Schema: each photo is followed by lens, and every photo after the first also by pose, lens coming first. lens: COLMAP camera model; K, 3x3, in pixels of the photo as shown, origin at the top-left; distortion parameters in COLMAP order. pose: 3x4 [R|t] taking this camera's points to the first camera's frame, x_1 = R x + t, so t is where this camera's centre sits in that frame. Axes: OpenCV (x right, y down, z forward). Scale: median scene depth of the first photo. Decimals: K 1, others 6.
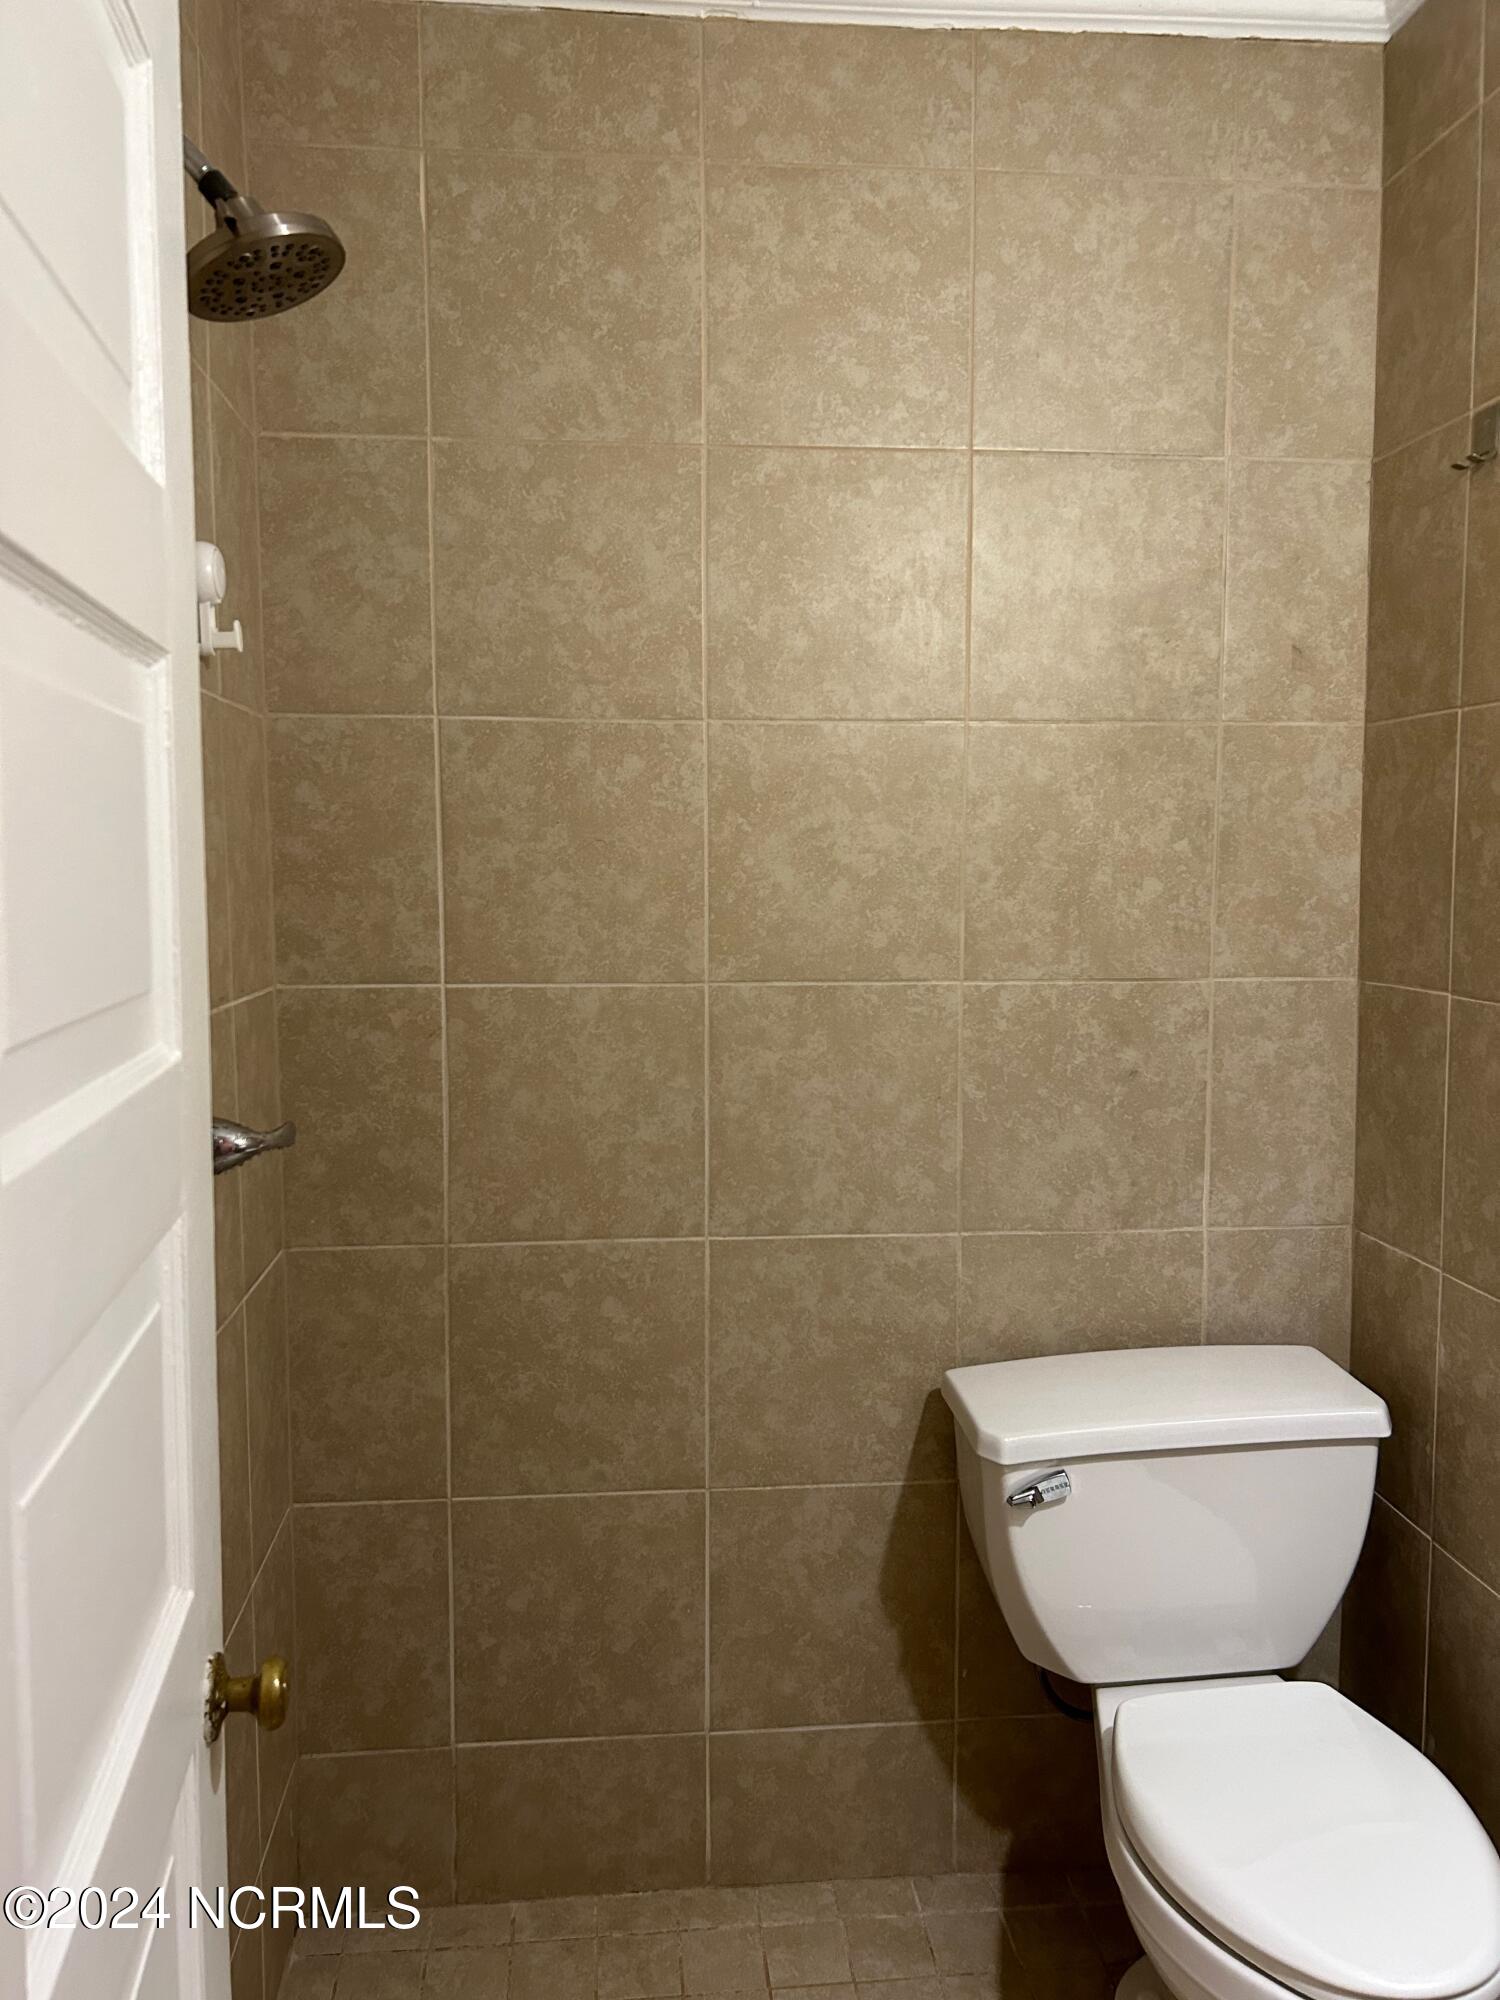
lens RADIAL K [[1516.1, 0, 746.9], [0, 1516.1, 944.0], [0, 0, 1]] dist [-0.029952, -0.008937]
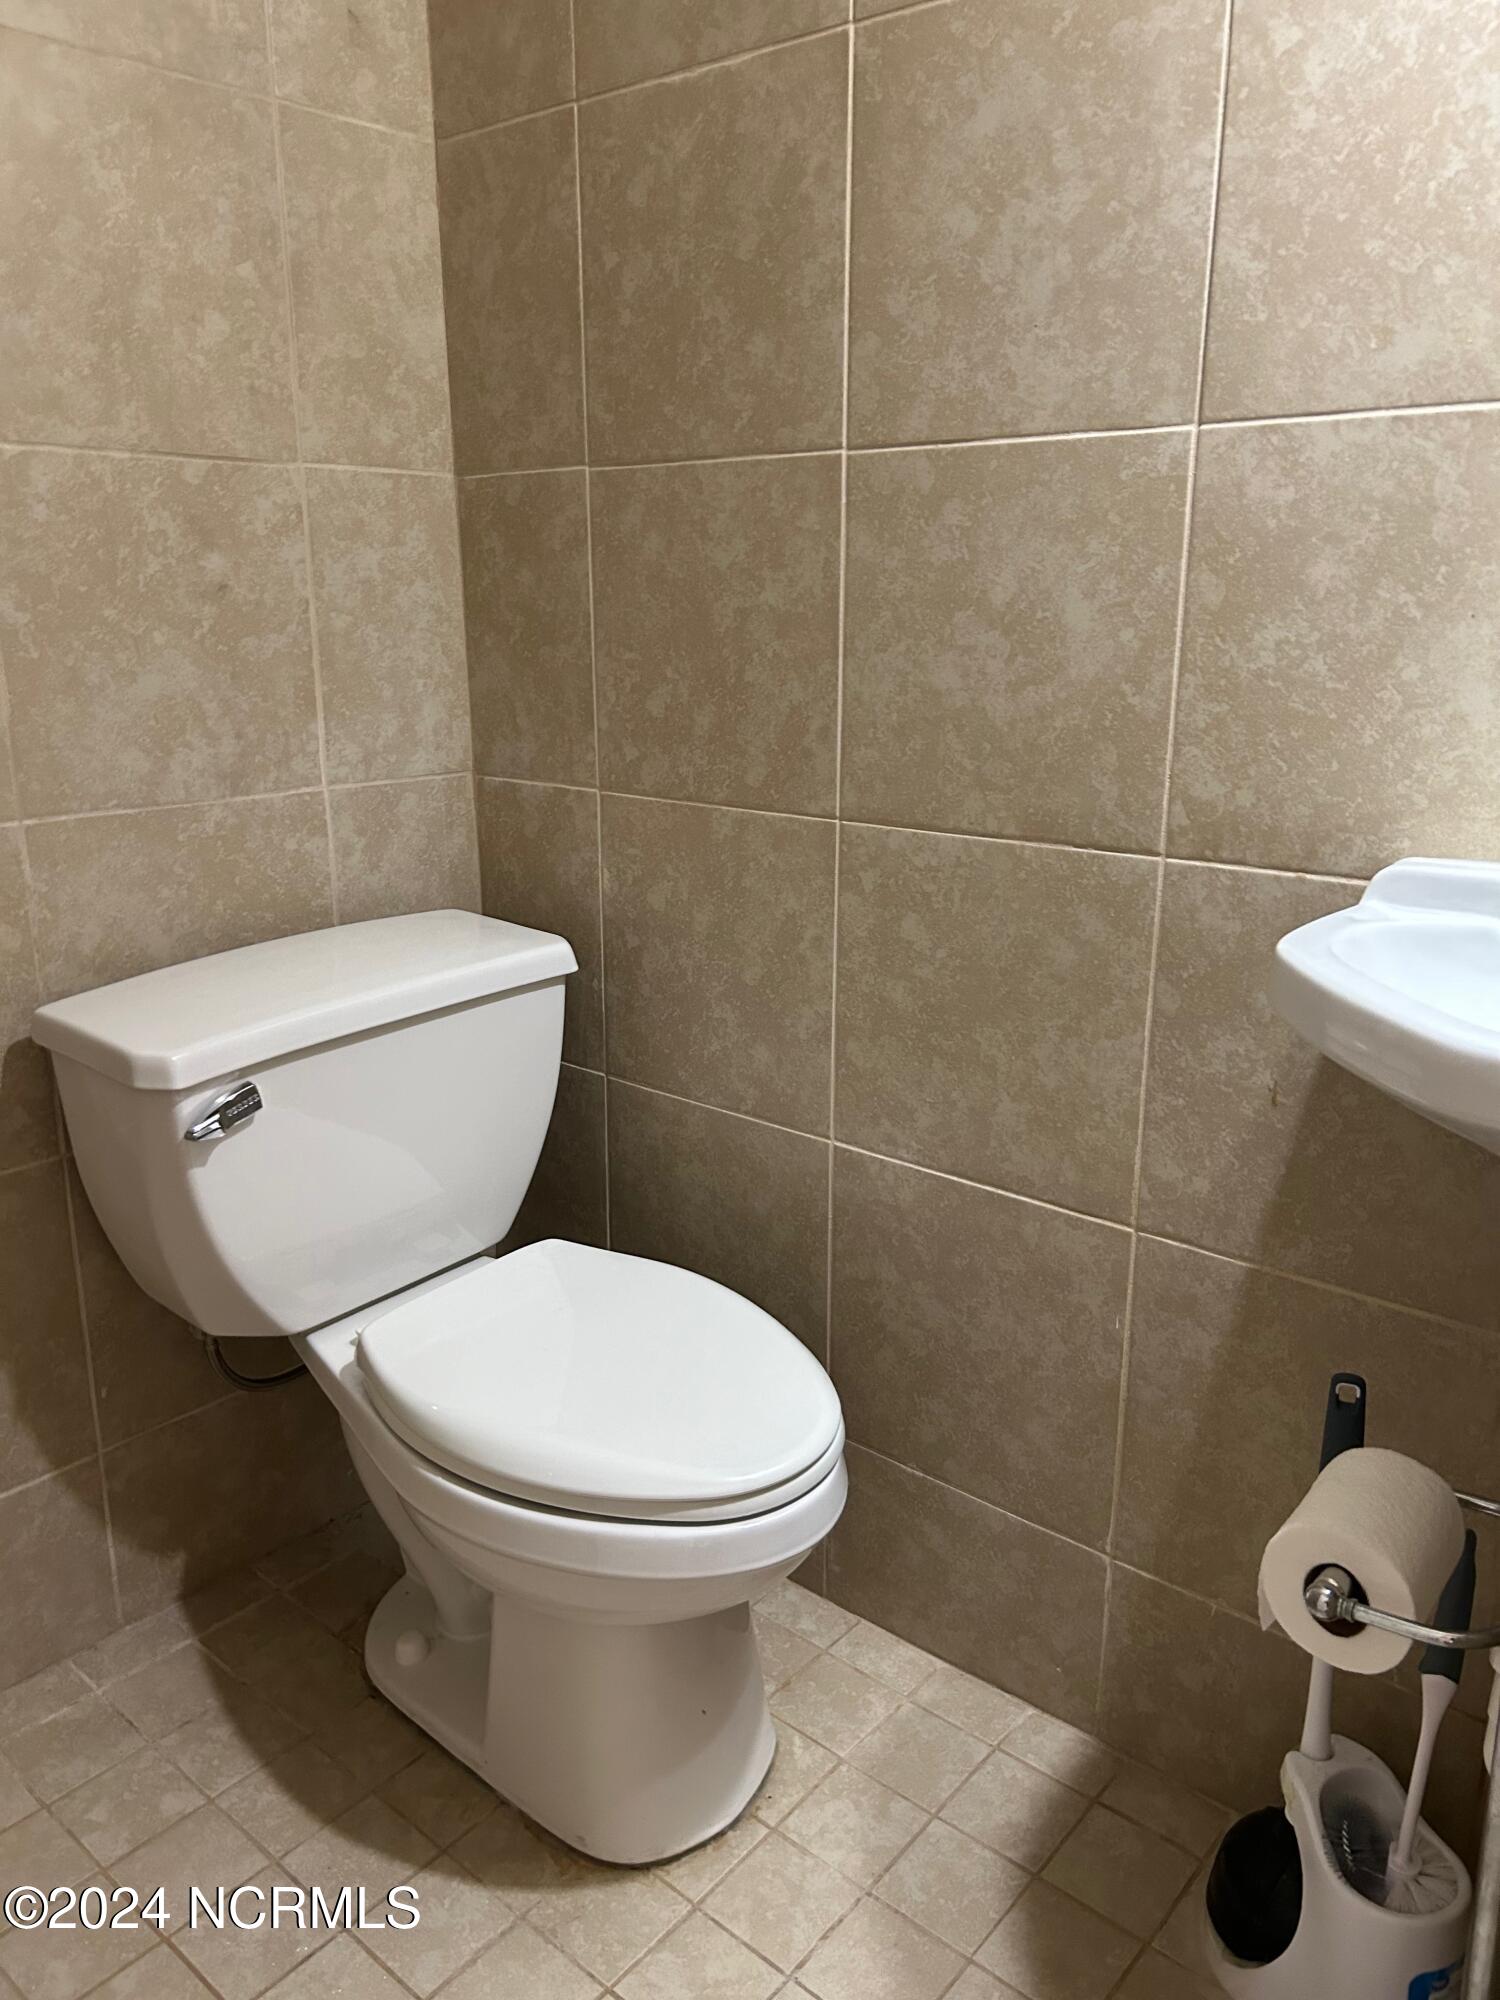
lens RADIAL K [[1516.2, 0, 746.3], [0, 1516.2, 1007.2], [0, 0, 1]] dist [0.035481, -0.037609]
pose [[0.726542, -0.195134, 0.658832, -0.101771], [0.048792, 0.971059, 0.233804, 0.123541], [-0.685388, -0.137722, 0.715036, 0.234600]]
